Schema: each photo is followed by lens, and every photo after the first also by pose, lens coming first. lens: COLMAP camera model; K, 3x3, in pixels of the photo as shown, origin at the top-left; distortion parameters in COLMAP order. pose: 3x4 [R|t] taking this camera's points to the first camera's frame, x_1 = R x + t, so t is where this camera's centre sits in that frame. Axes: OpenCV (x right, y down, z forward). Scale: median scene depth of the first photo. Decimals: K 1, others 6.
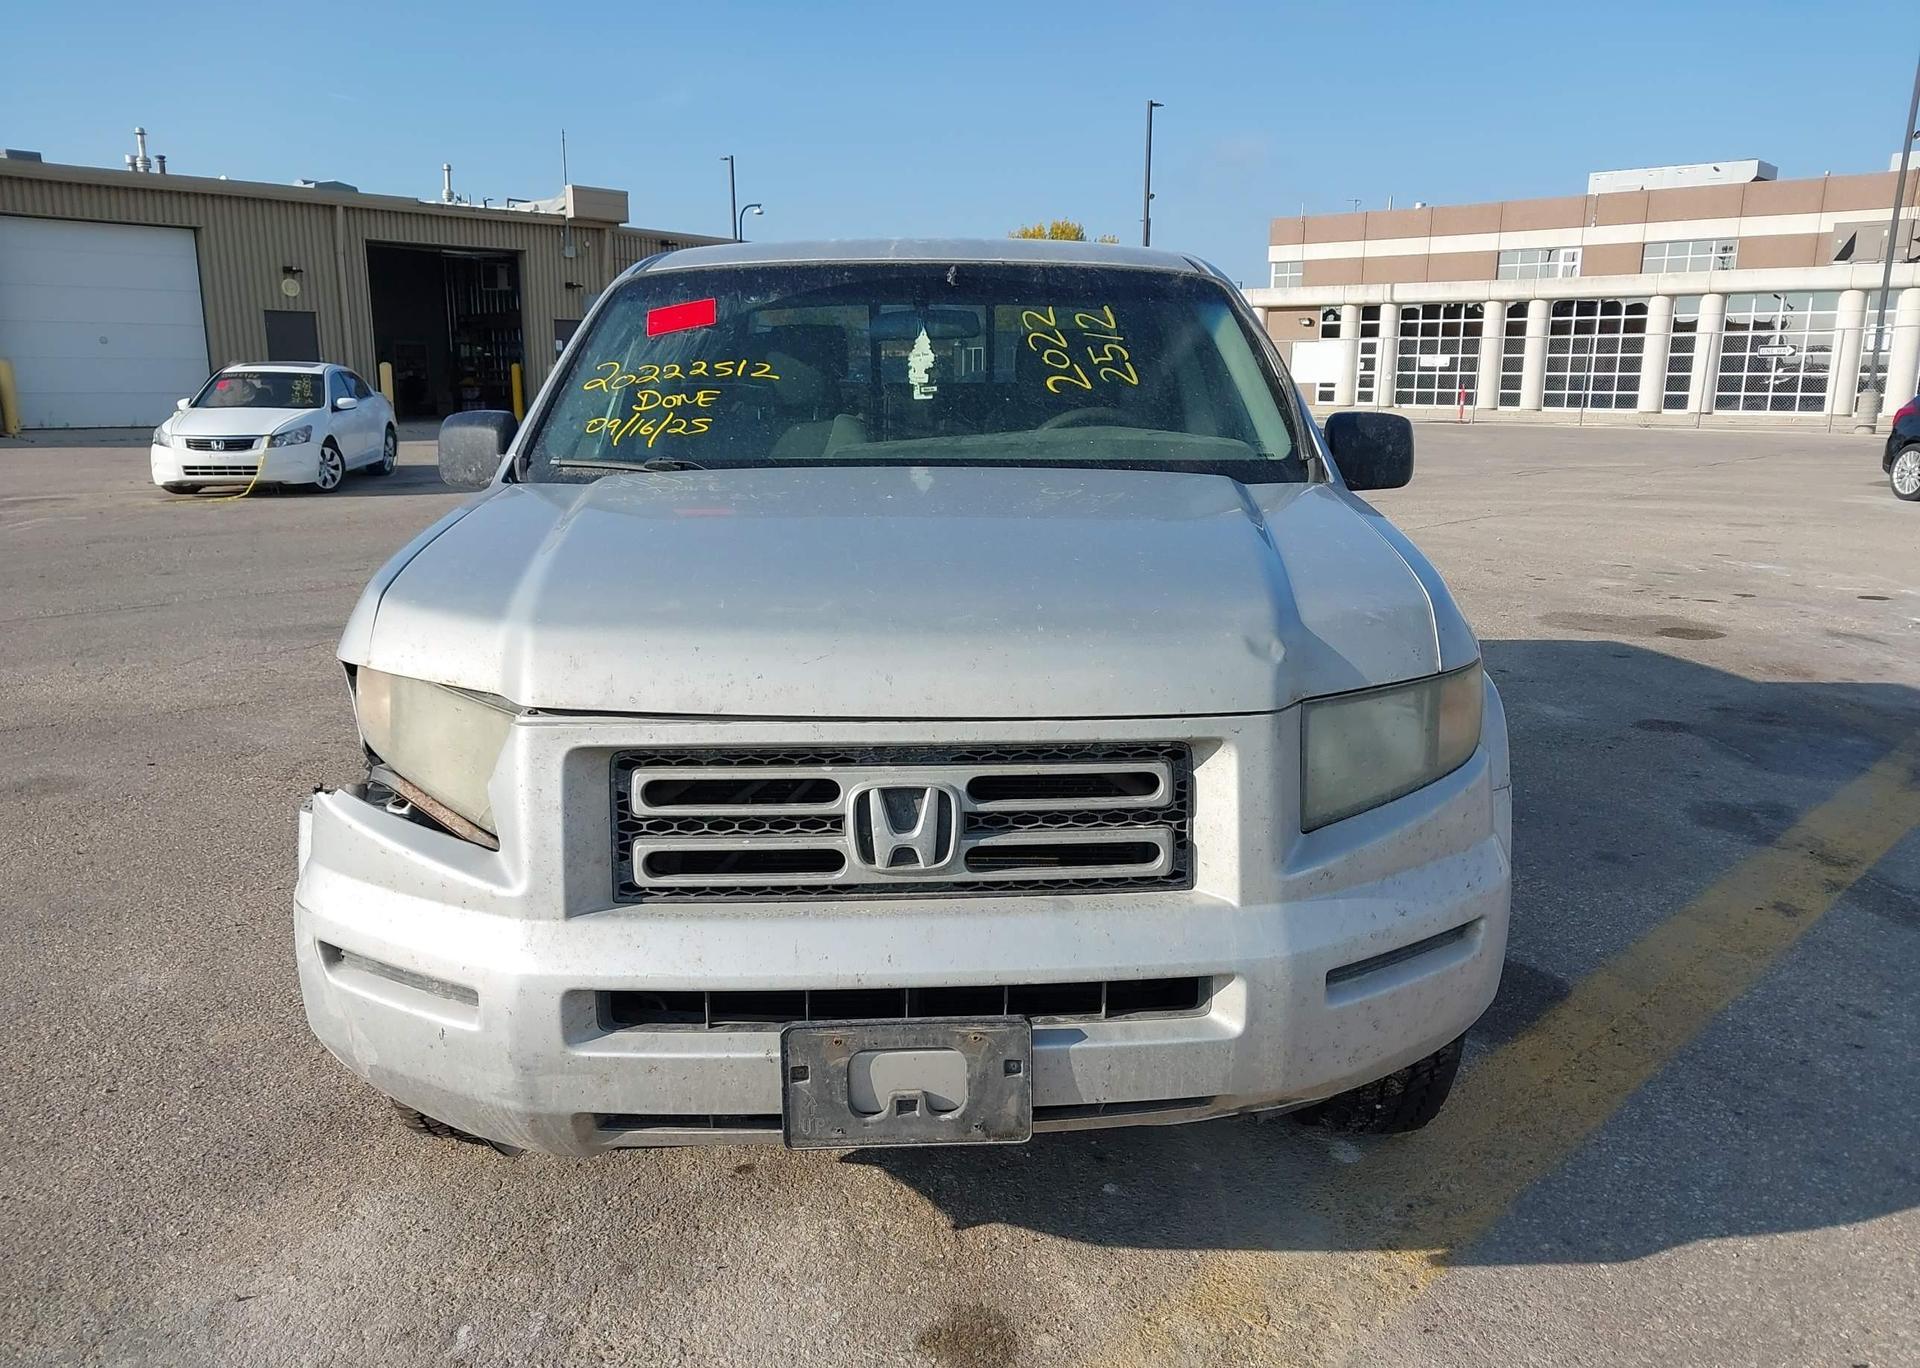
lens RADIAL K [[1542.8, 0, 967.4], [0, 1542.8, 698.6], [0, 0, 1]] dist [0.029355, -0.044942]
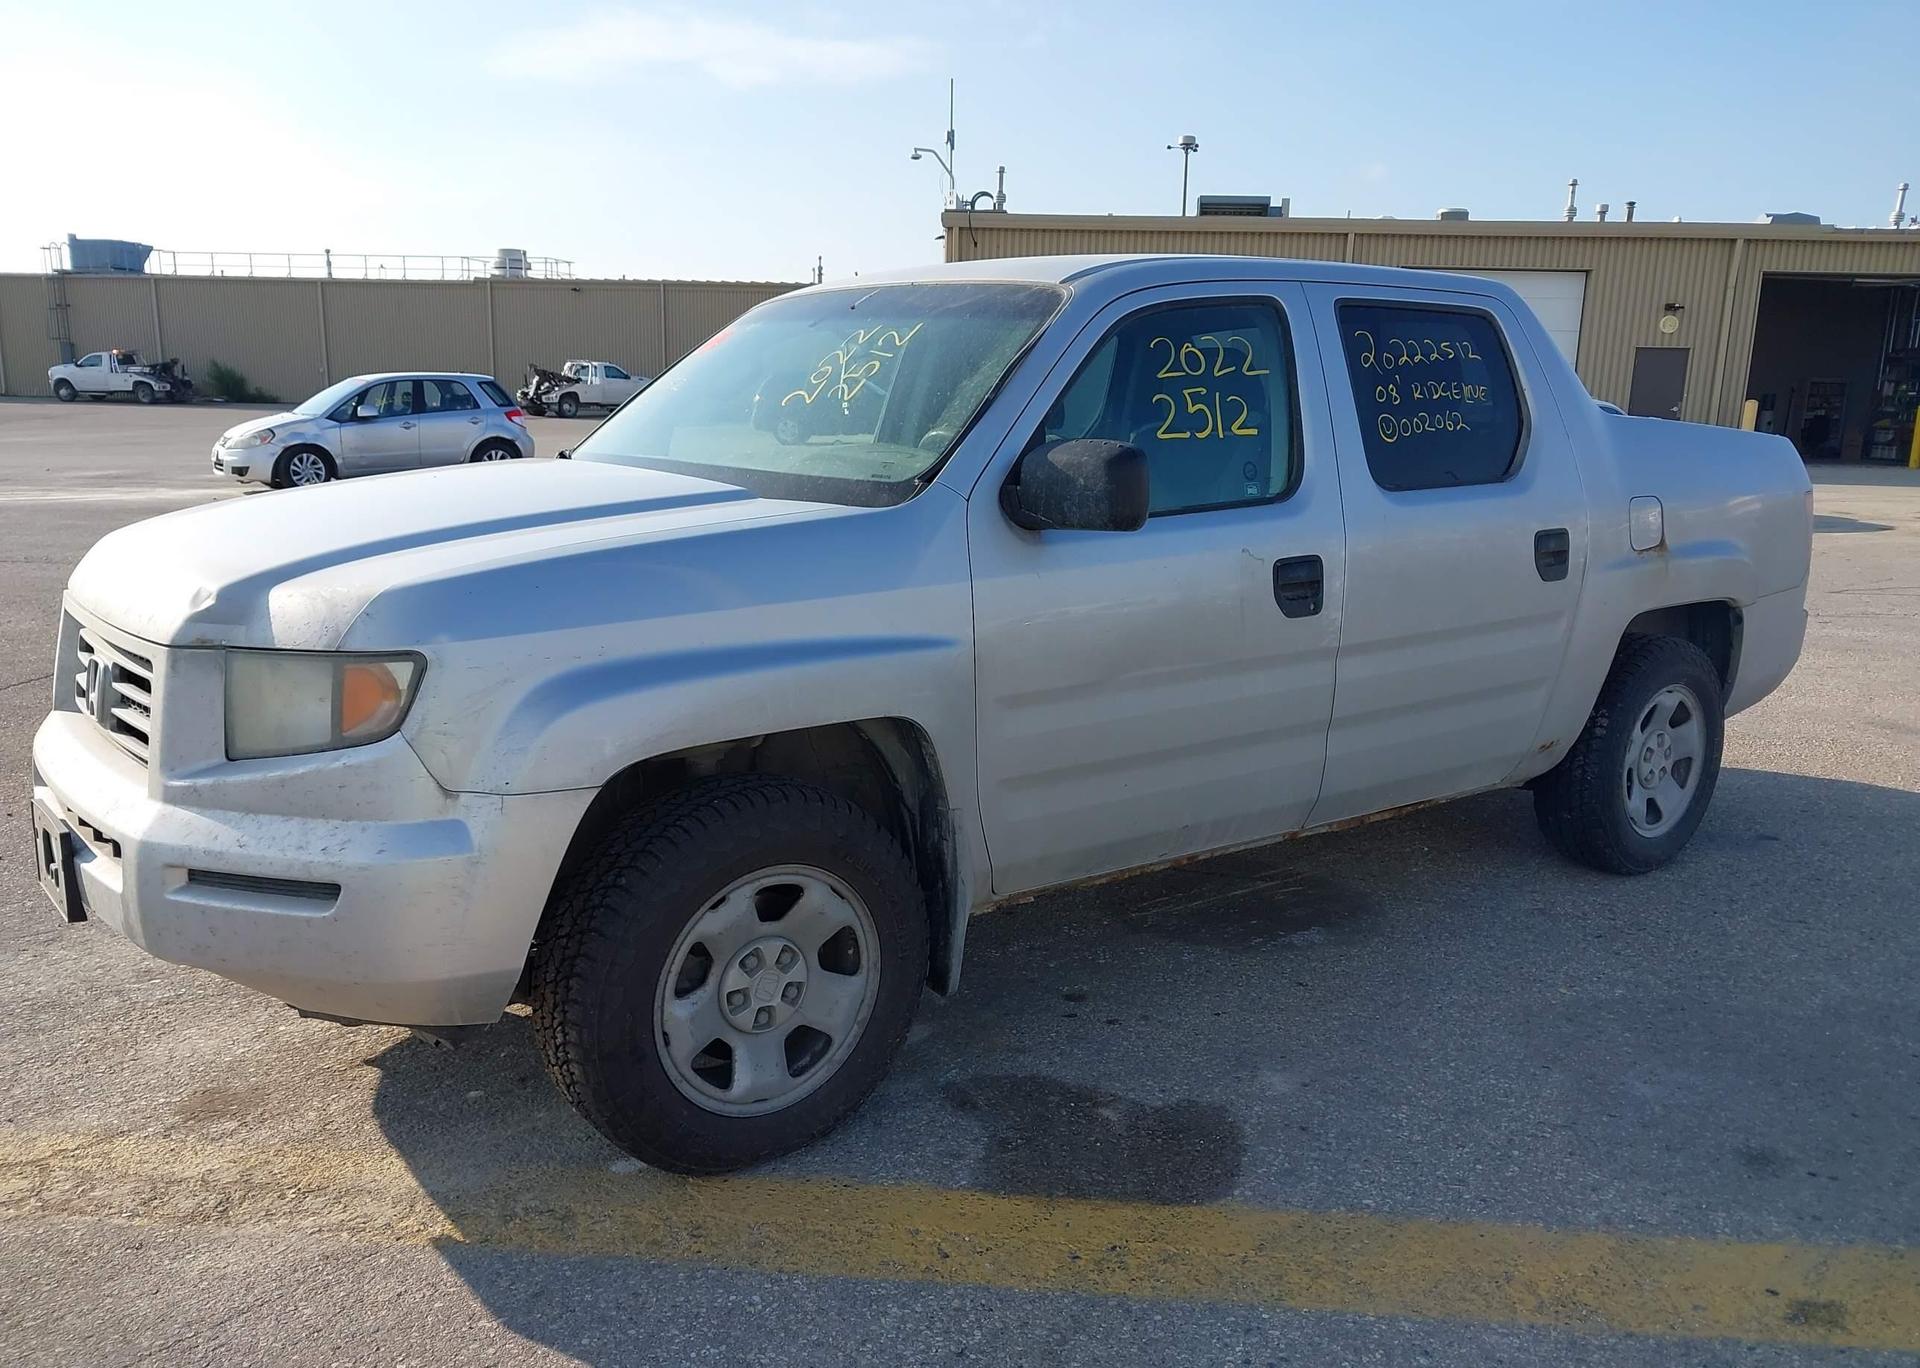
lens RADIAL K [[1542.8, 0, 950.6], [0, 1542.8, 690.4], [0, 0, 1]] dist [0.029355, -0.044942]
pose [[0.587122, 0.157837, -0.793962, 0.139892], [-0.182955, 0.981302, 0.059787, -0.011811], [0.788553, 0.110158, 0.605021, 0.071033]]
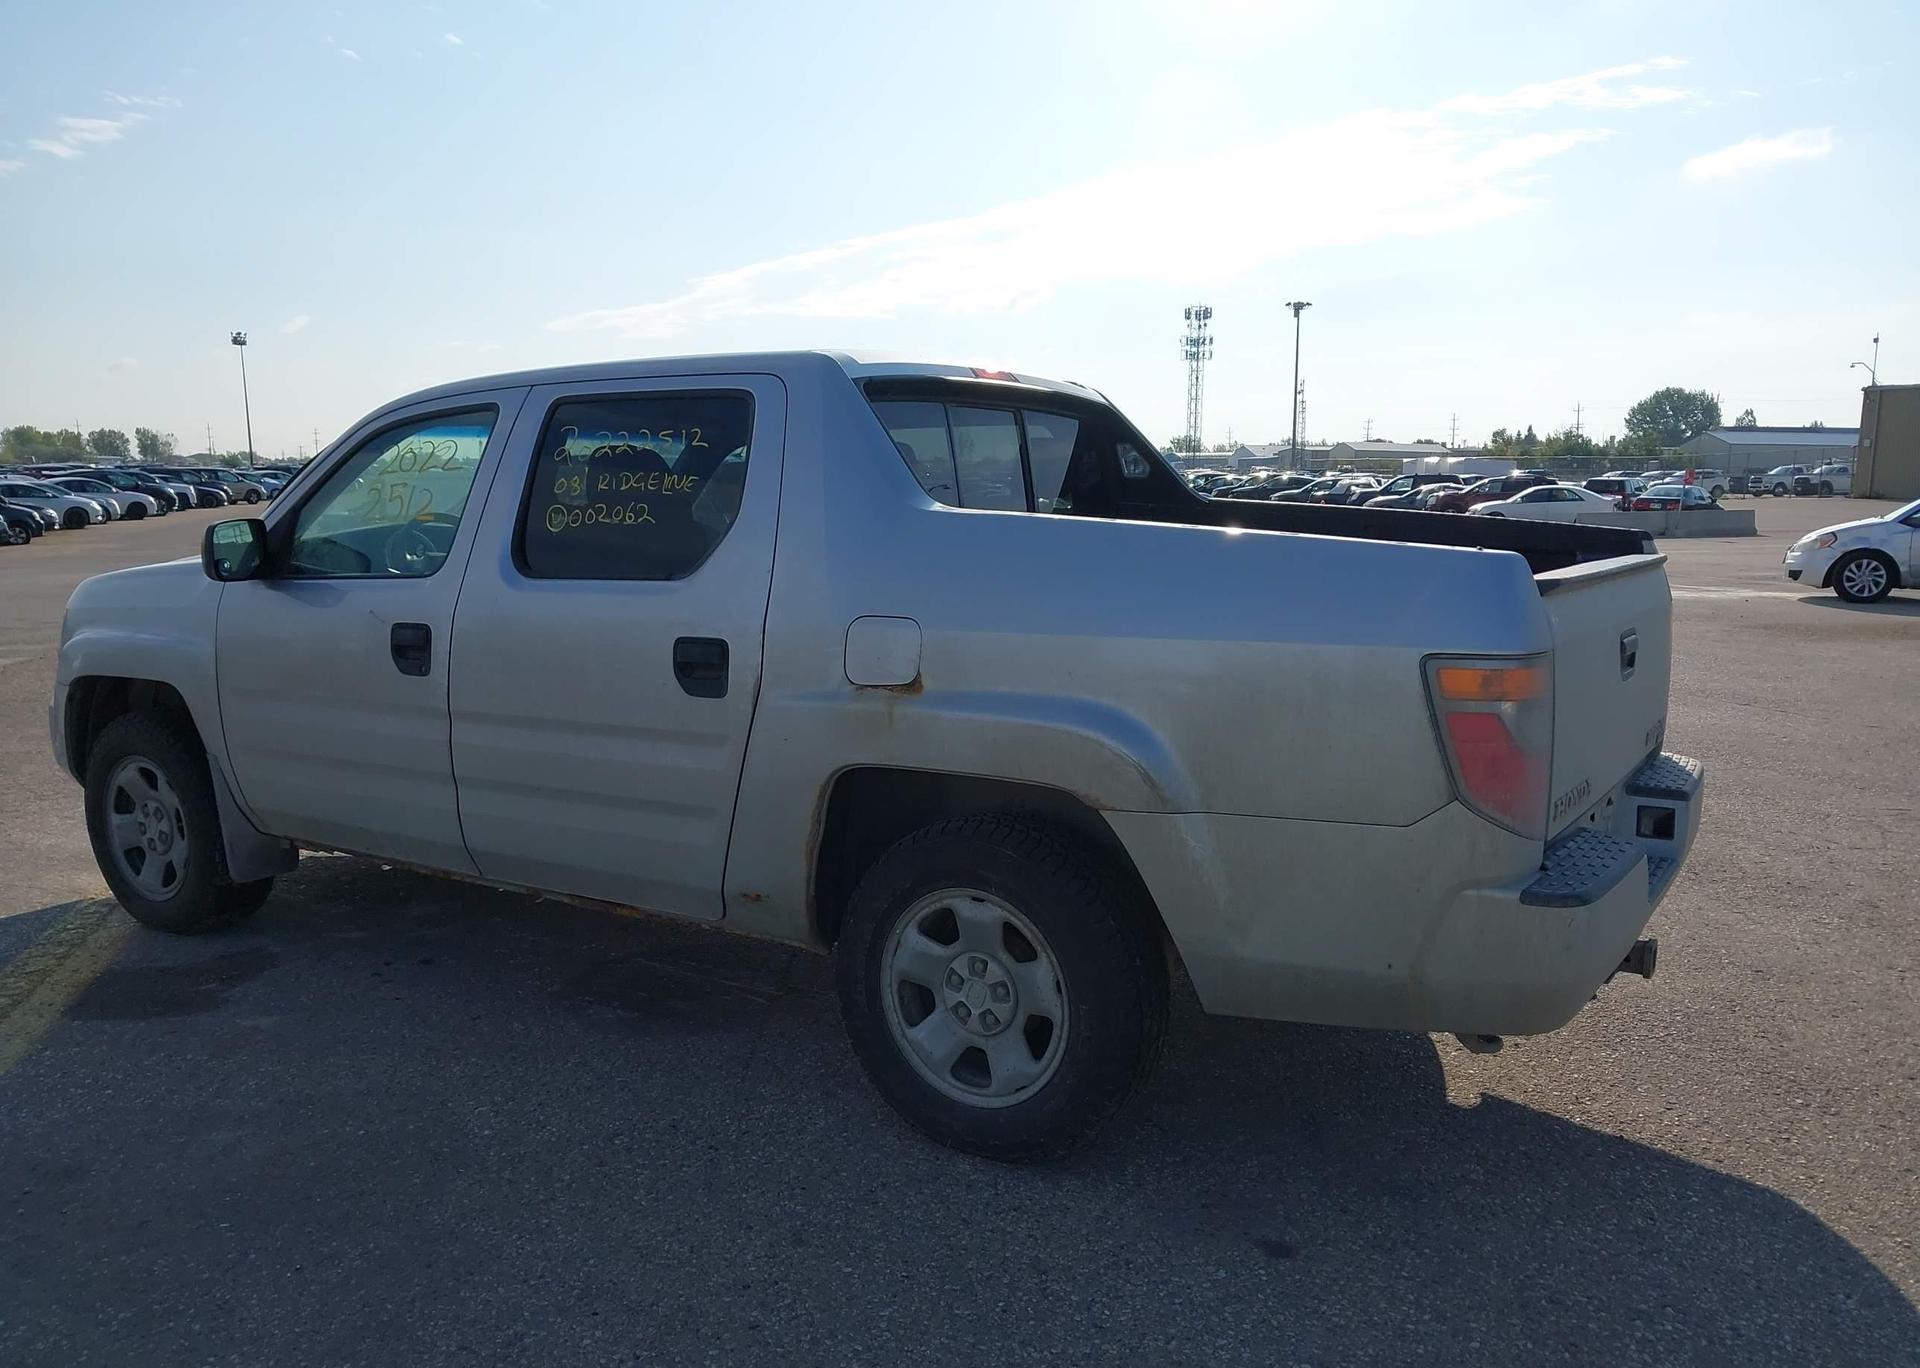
lens RADIAL K [[1542.8, 0, 955.7], [0, 1542.8, 690.6], [0, 0, 1]] dist [0.029355, -0.044942]
pose [[-0.560110, 0.107061, -0.821471, 0.149283], [-0.176738, 0.953341, 0.244754, -0.067686], [0.809345, 0.282275, -0.515054, 0.325943]]
